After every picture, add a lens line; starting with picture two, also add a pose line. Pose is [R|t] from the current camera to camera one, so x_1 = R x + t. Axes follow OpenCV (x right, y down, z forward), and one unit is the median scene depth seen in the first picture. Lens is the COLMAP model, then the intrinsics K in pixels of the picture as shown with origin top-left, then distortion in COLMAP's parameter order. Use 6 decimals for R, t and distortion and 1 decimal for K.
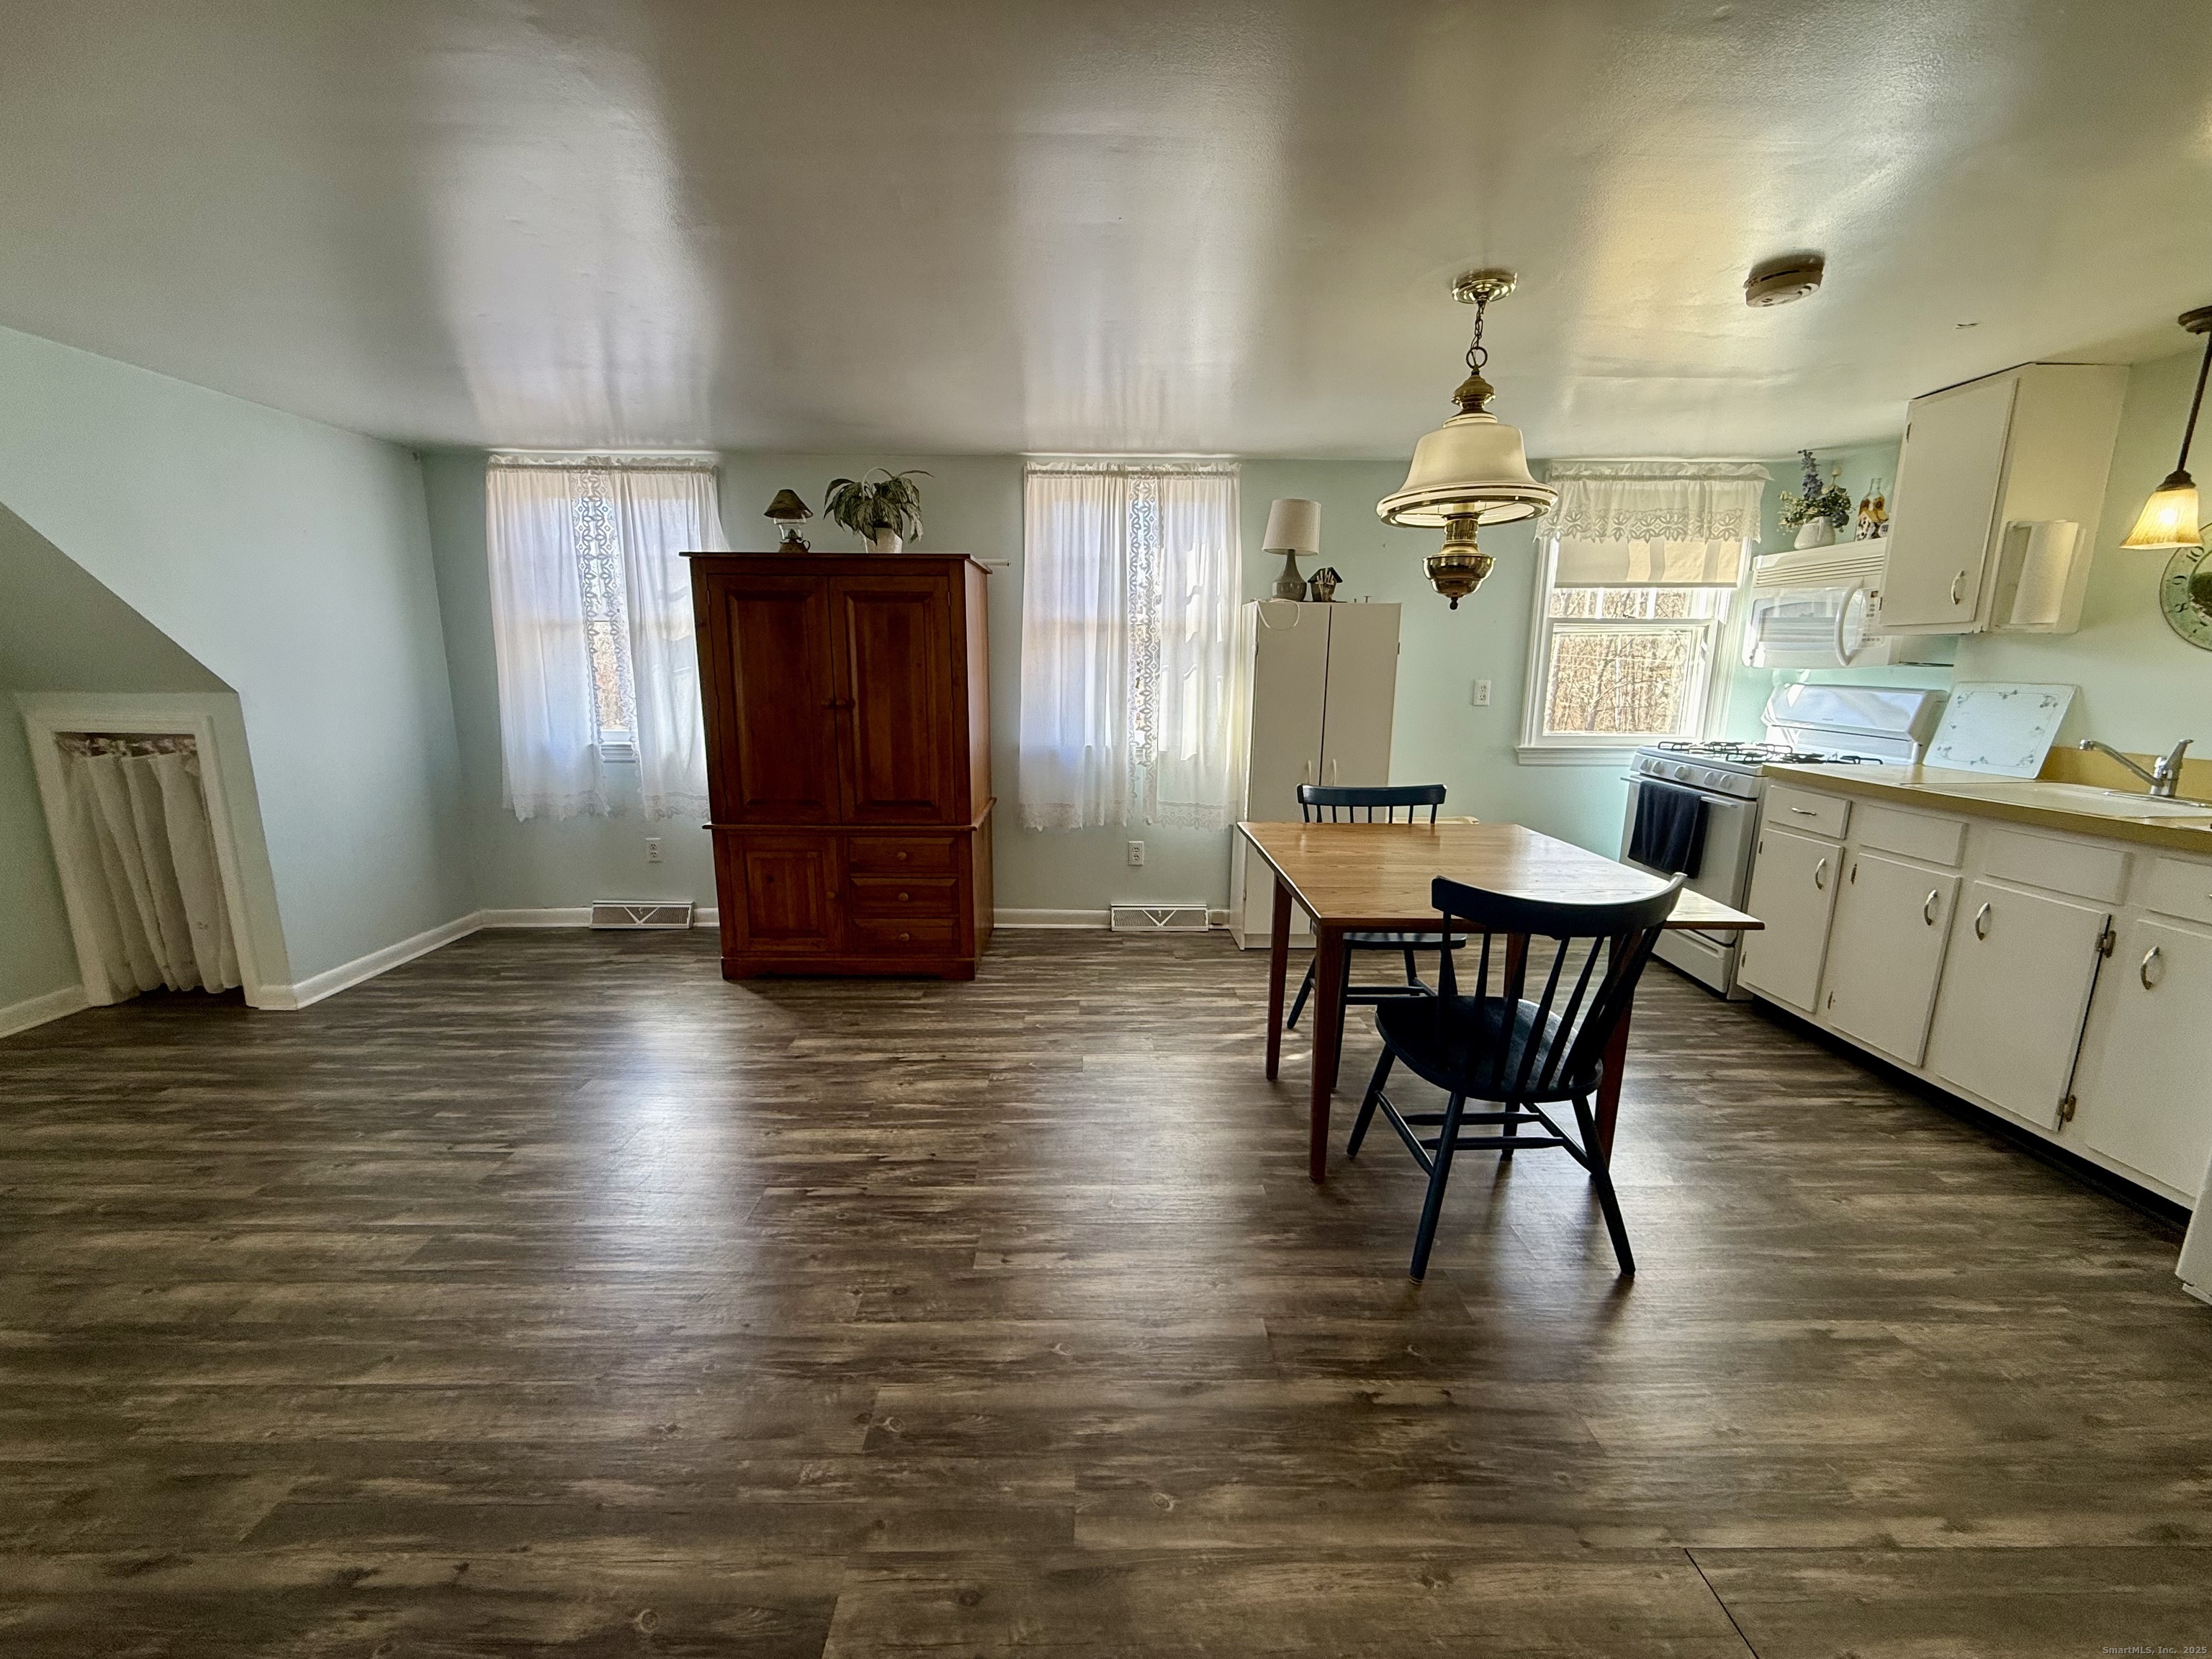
lens RADIAL K [[876.2, 0, 1100.9], [0, 876.2, 831.9], [0, 0, 1]] dist [-0.000645, 0.000313]
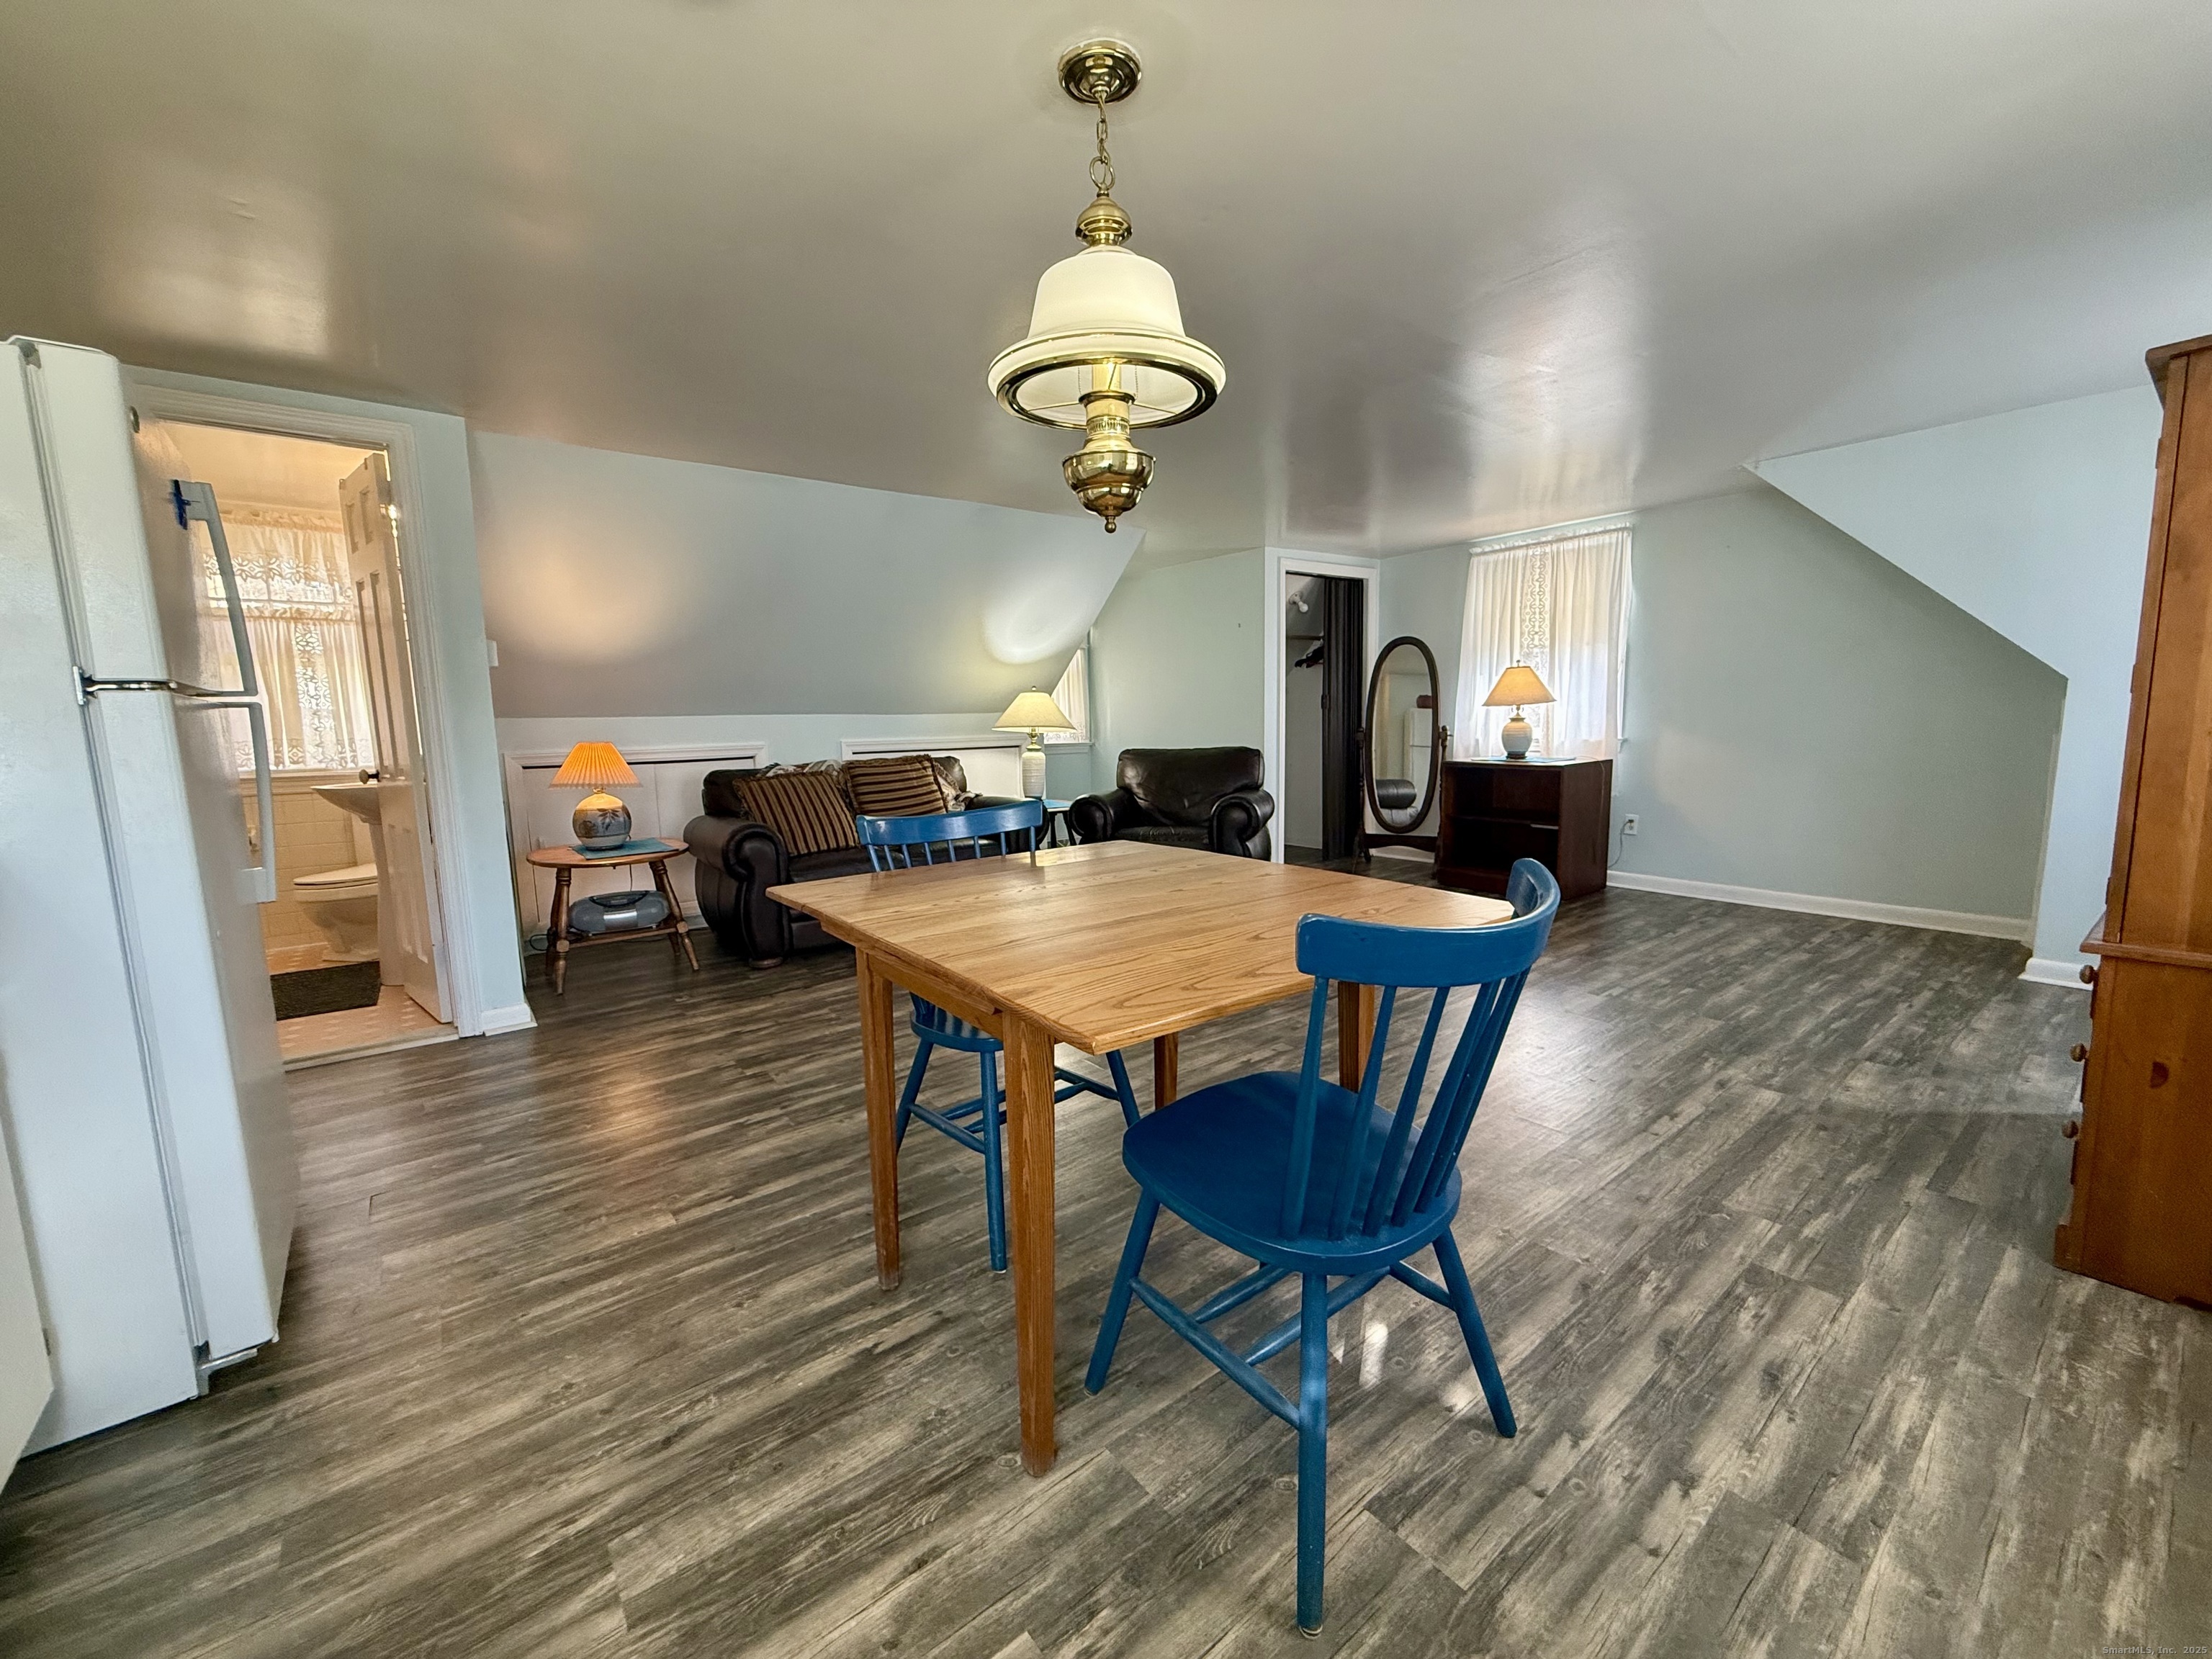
lens RADIAL K [[876.2, 0, 1100.5], [0, 876.2, 834.1], [0, 0, 1]] dist [-0.000645, 0.000313]
pose [[-0.797345, 0.090311, -0.596729, 0.555065], [-0.100820, 0.954915, 0.279236, -0.140522], [0.595043, 0.282809, -0.752291, 1.036888]]
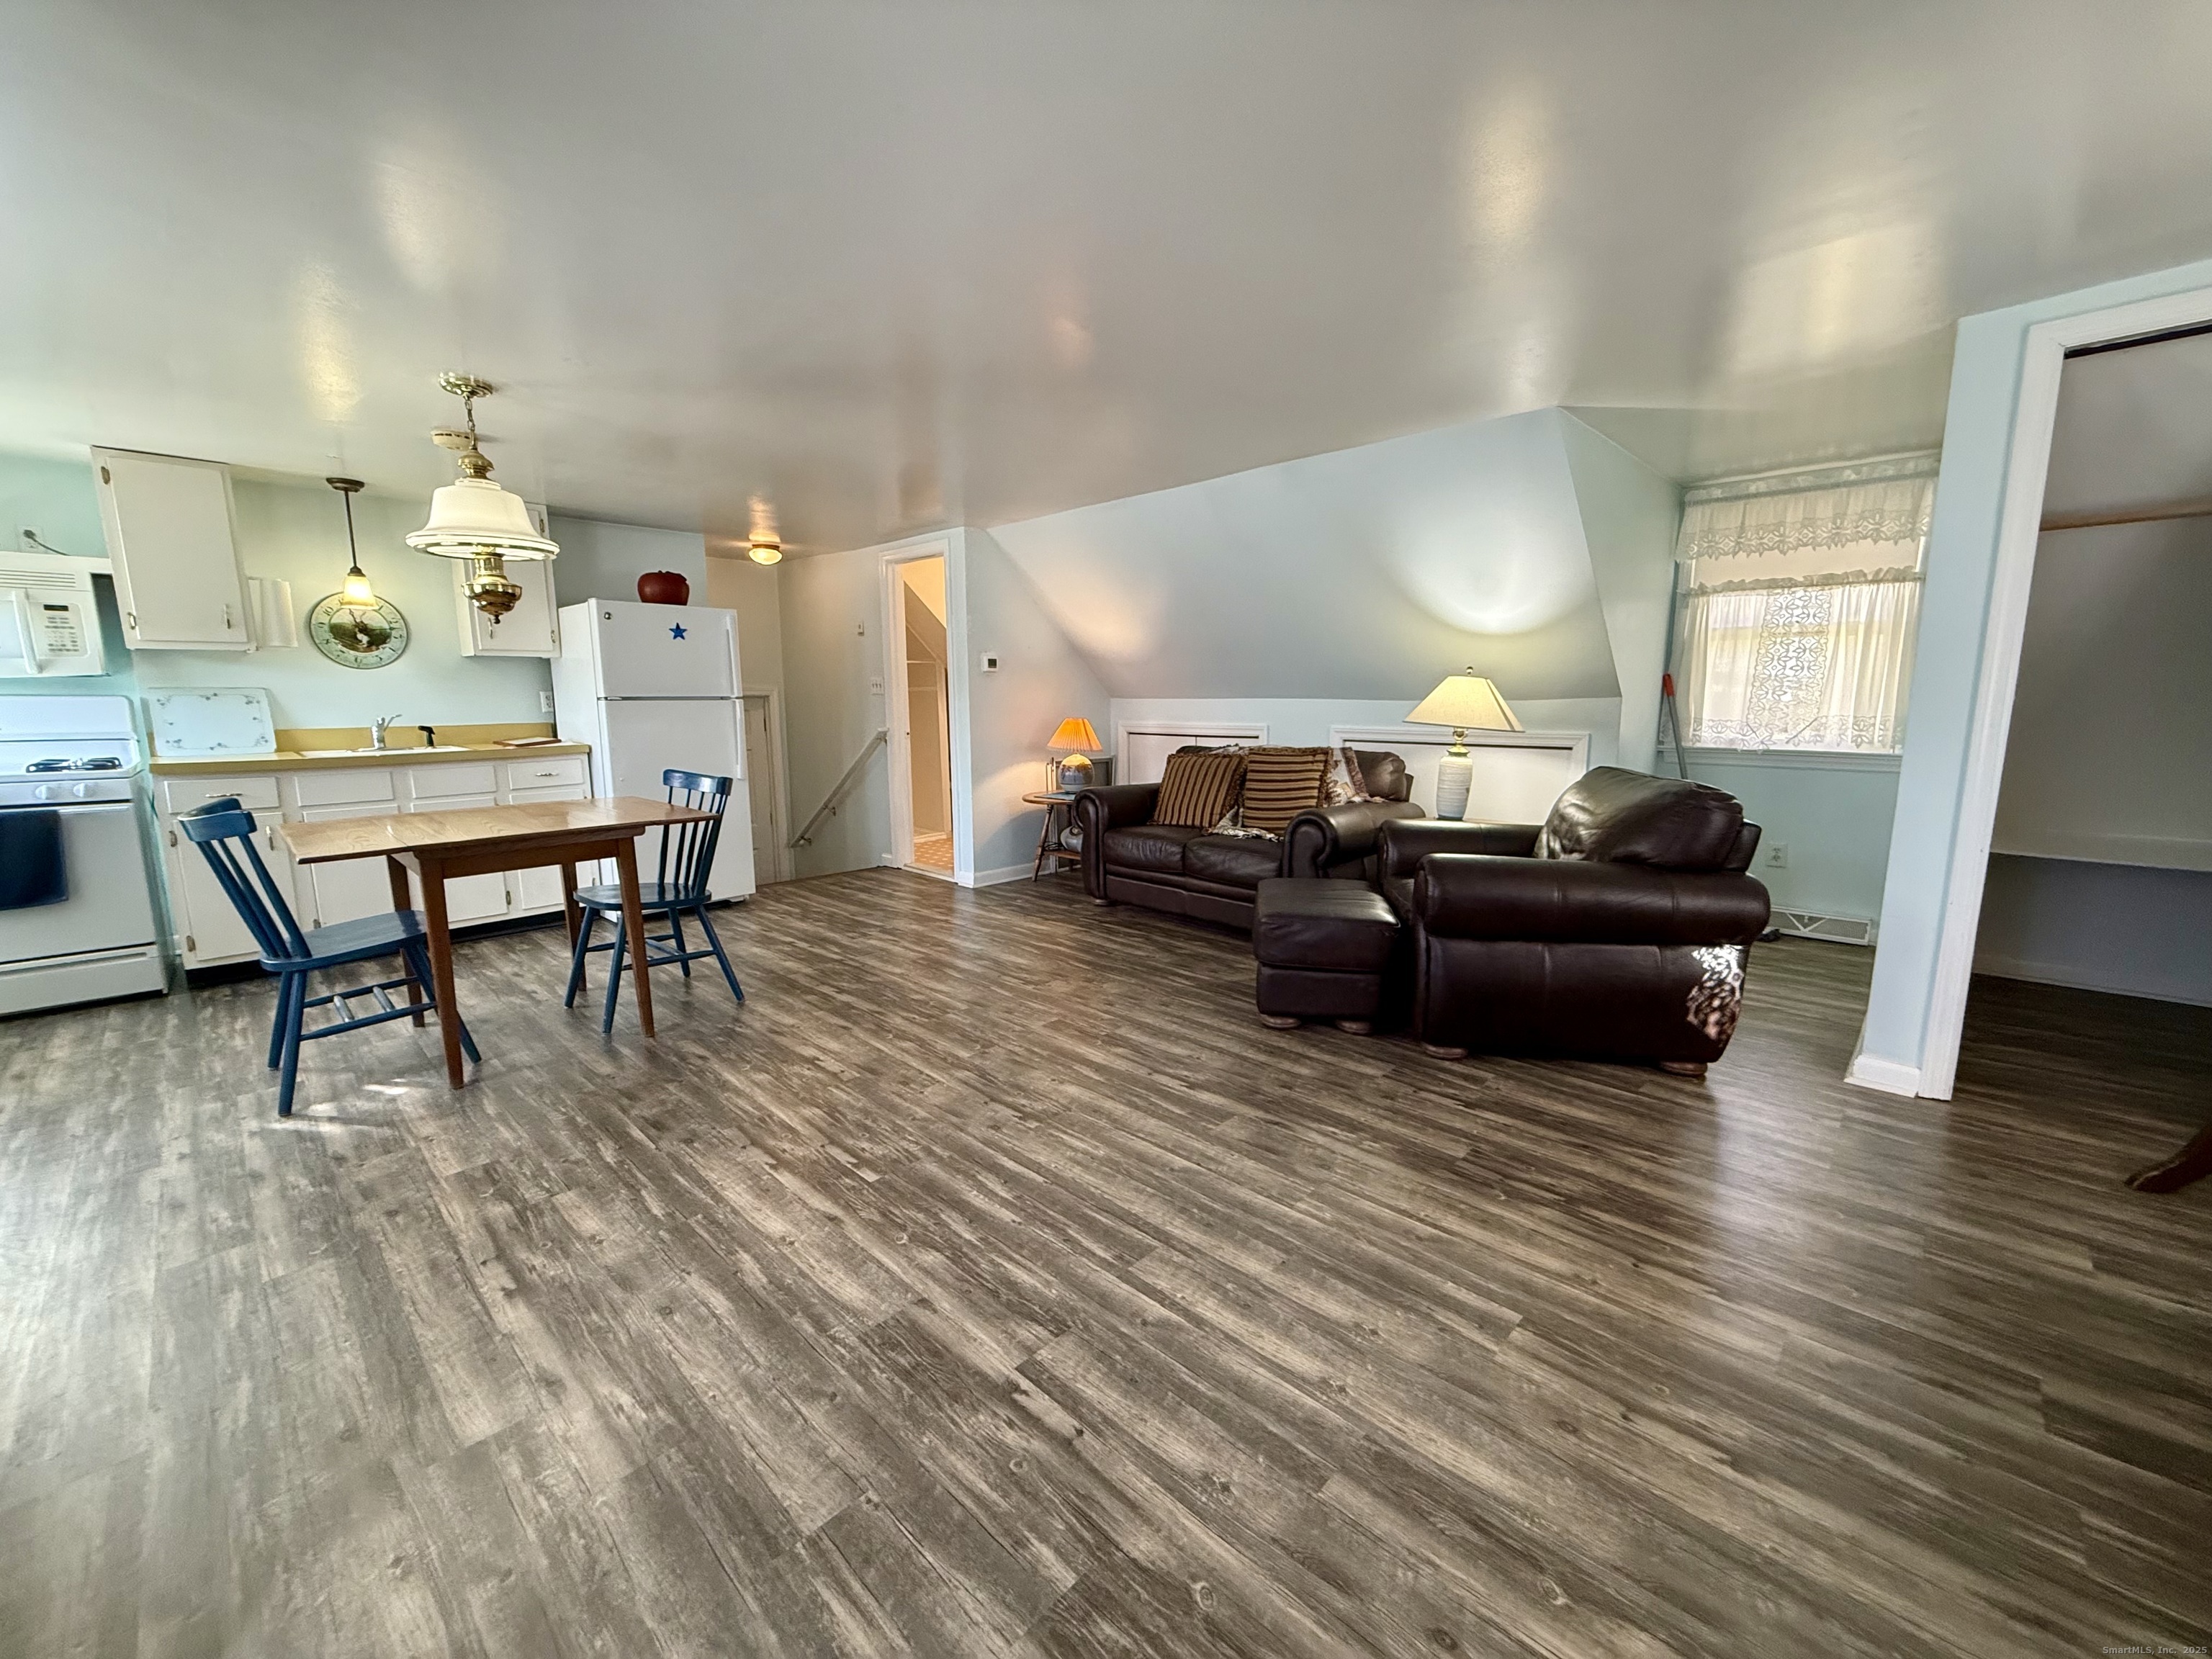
lens RADIAL K [[876.2, 0, 1099.4], [0, 876.2, 834.2], [0, 0, 1]] dist [-0.000645, 0.000313]
pose [[-0.711404, -0.111986, 0.693803, -0.772298], [0.138169, 0.945668, 0.294314, -0.140387], [-0.689067, 0.305239, -0.657280, 0.866203]]
